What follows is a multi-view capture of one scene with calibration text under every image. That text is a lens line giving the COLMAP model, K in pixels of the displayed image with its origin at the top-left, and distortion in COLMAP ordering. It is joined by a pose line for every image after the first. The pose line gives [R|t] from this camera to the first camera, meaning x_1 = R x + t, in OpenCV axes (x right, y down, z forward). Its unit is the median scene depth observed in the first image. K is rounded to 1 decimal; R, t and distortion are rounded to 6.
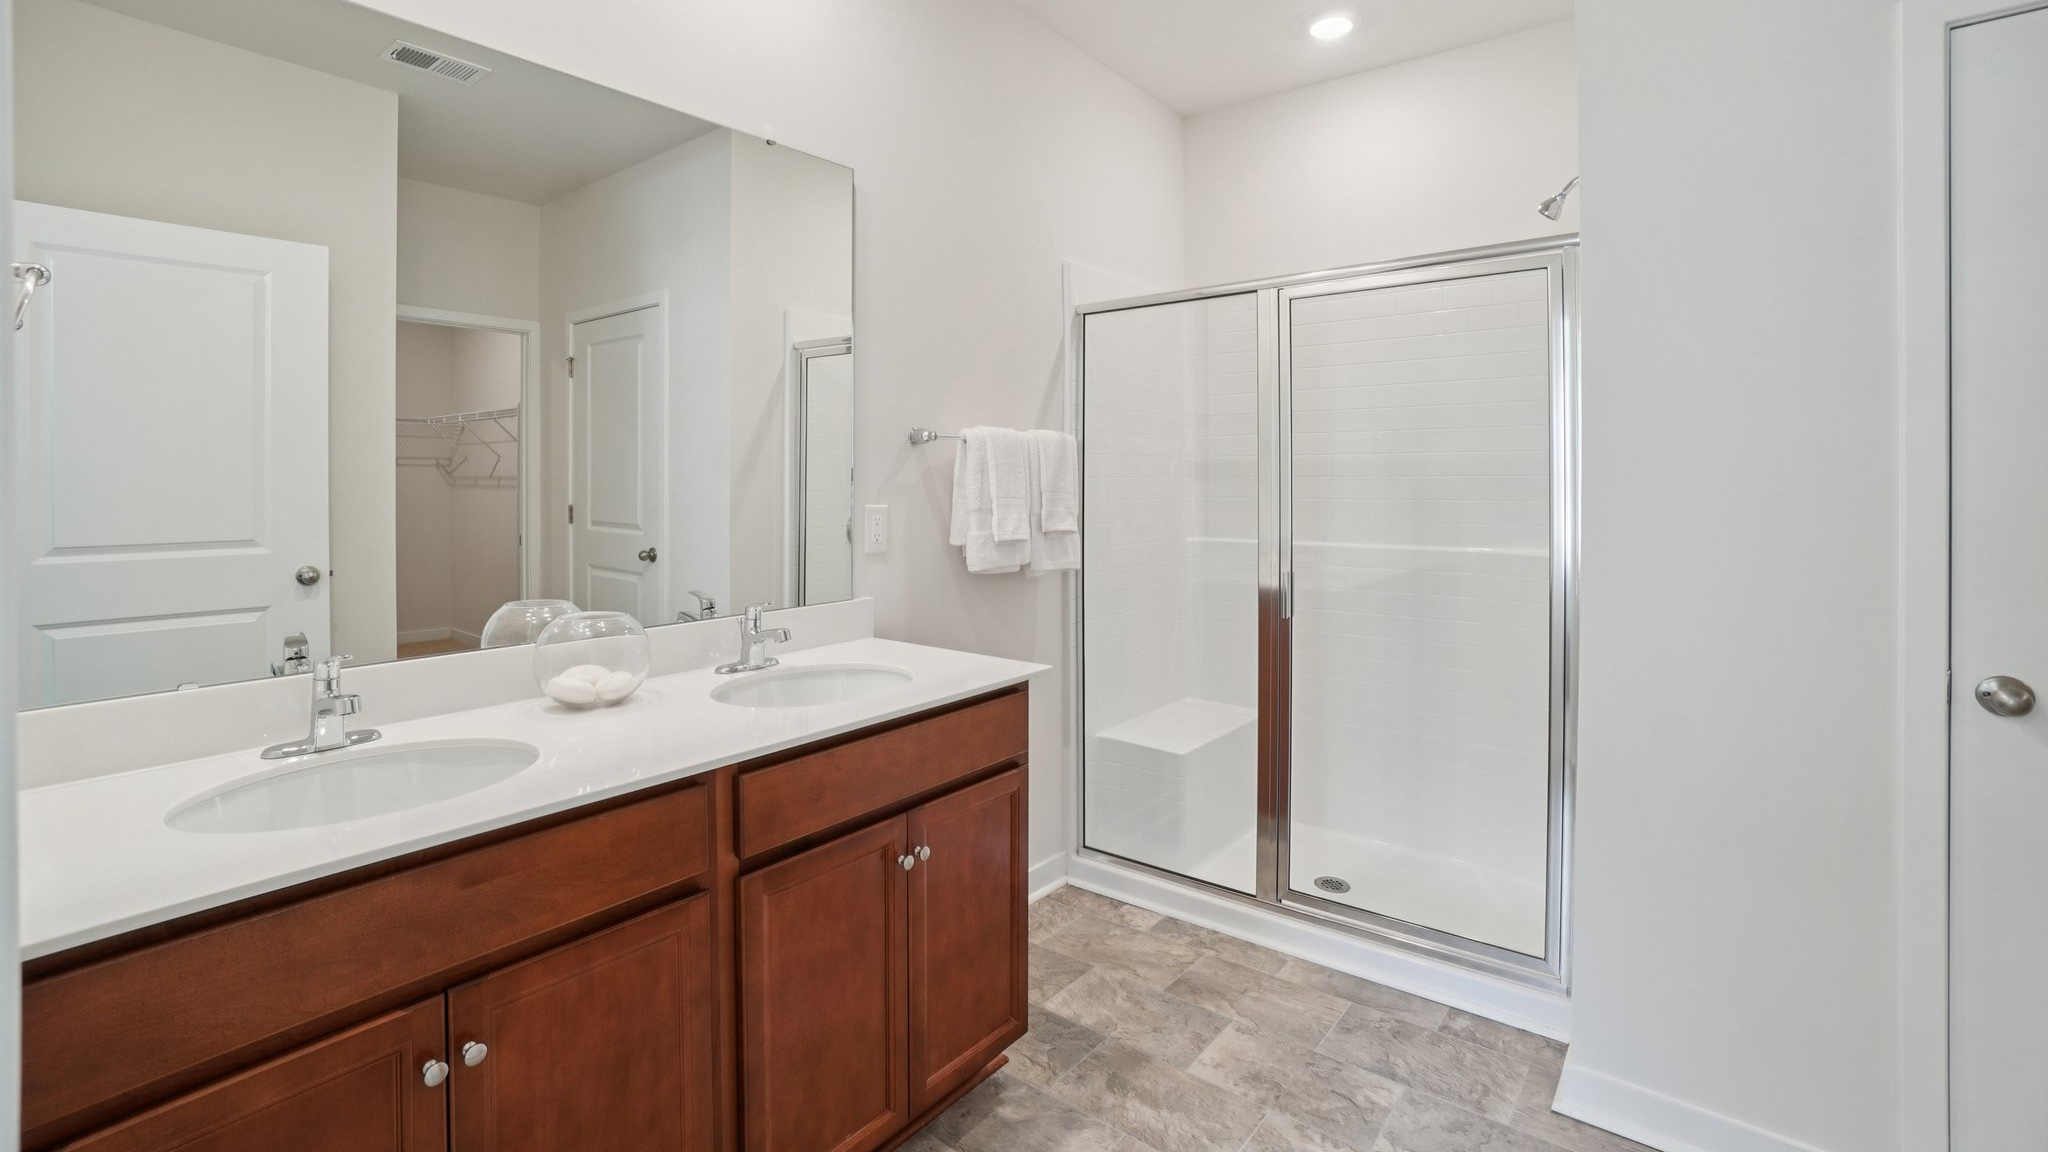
lens RADIAL K [[904.1, 0, 1027.0], [0, 904.1, 477.8], [0, 0, 1]] dist [-0.070990, 0.026896]
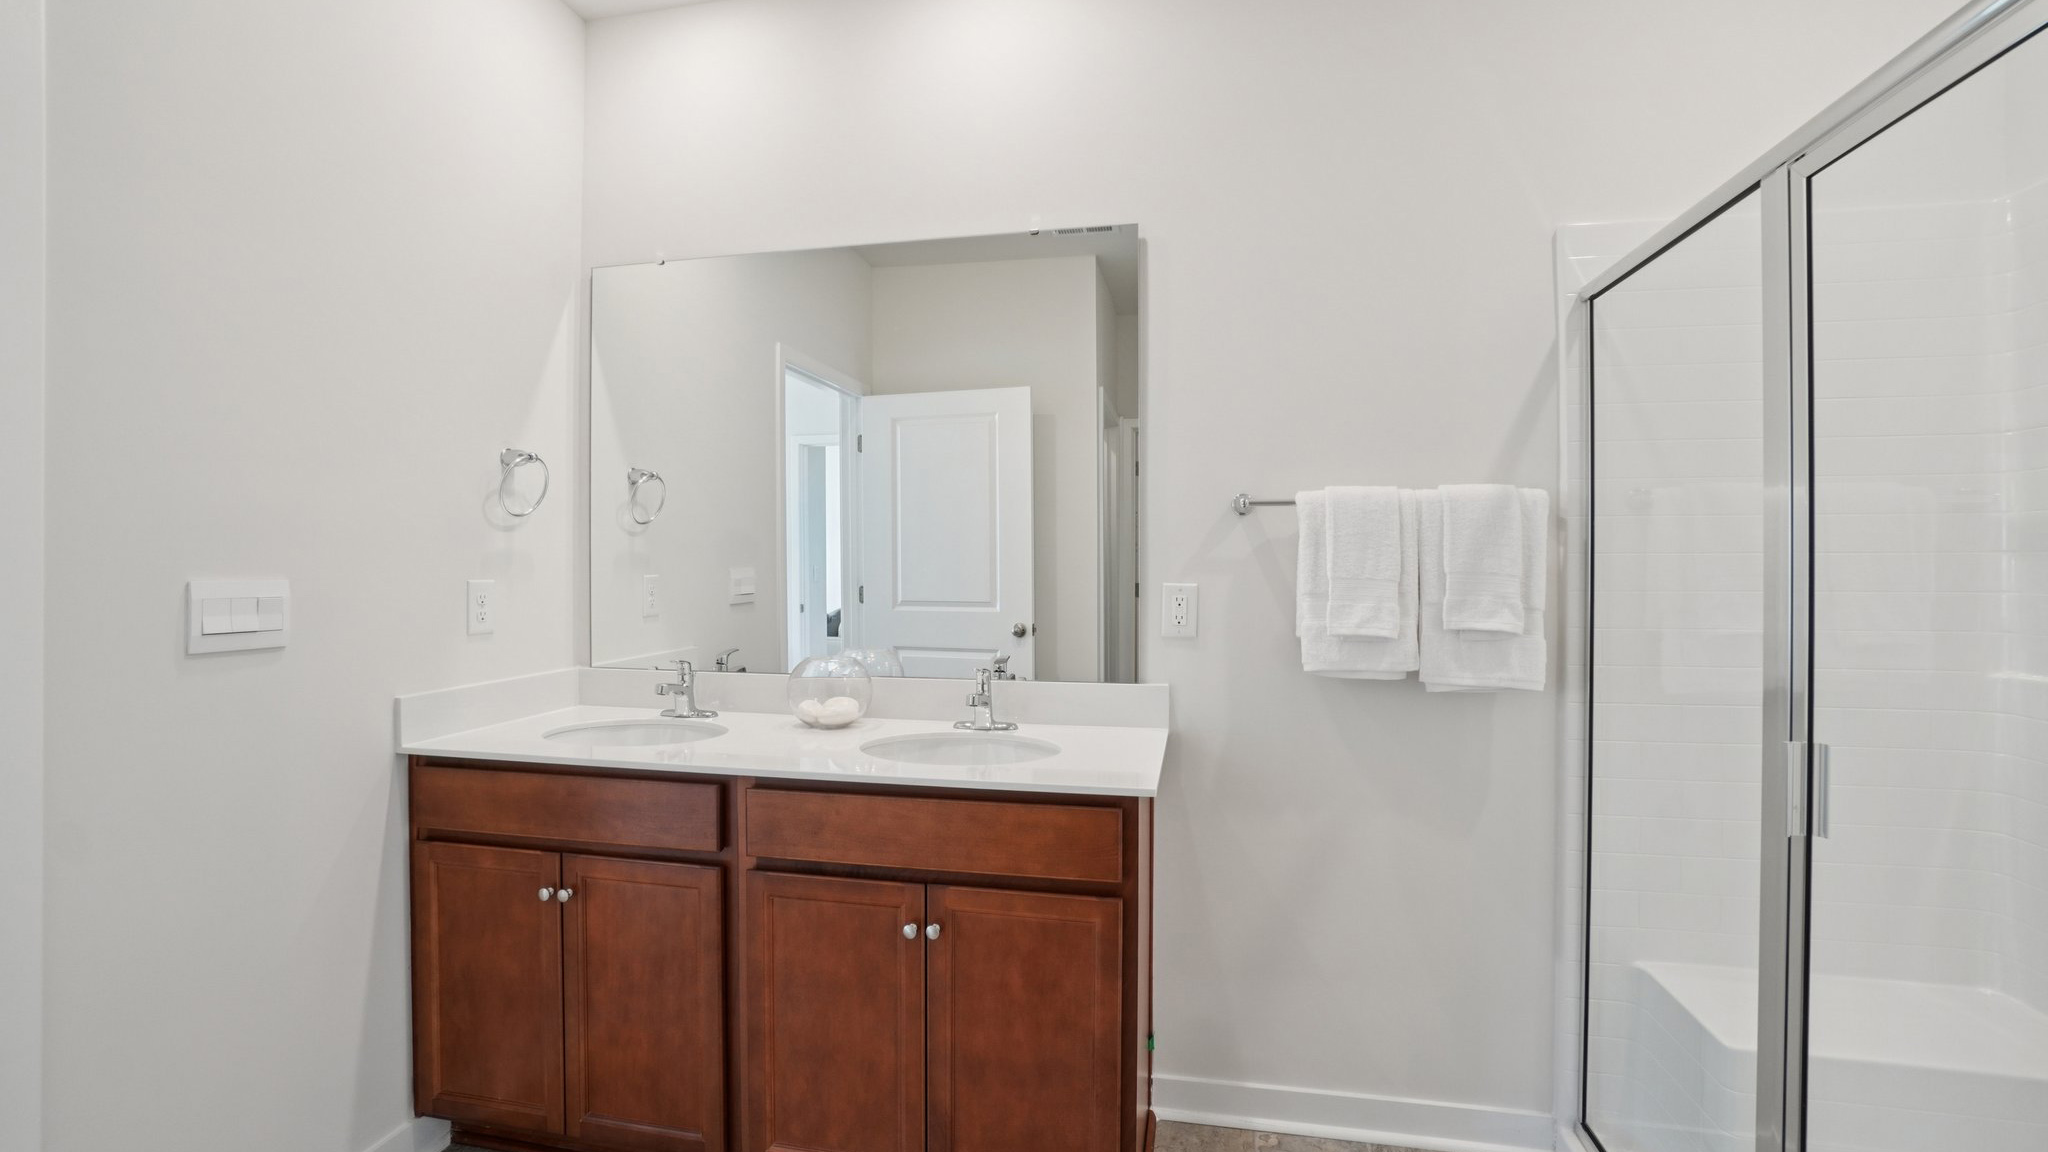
lens RADIAL K [[918.6, 0, 1024.0], [0, 918.6, 576.0], [0, 0, 1]] dist [-0.044175, 0.000675]
pose [[0.447019, 0.012854, -0.894432, 0.537758], [-0.001357, 0.999905, 0.013692, 0.009382], [0.894524, -0.004906, 0.446994, 0.418353]]
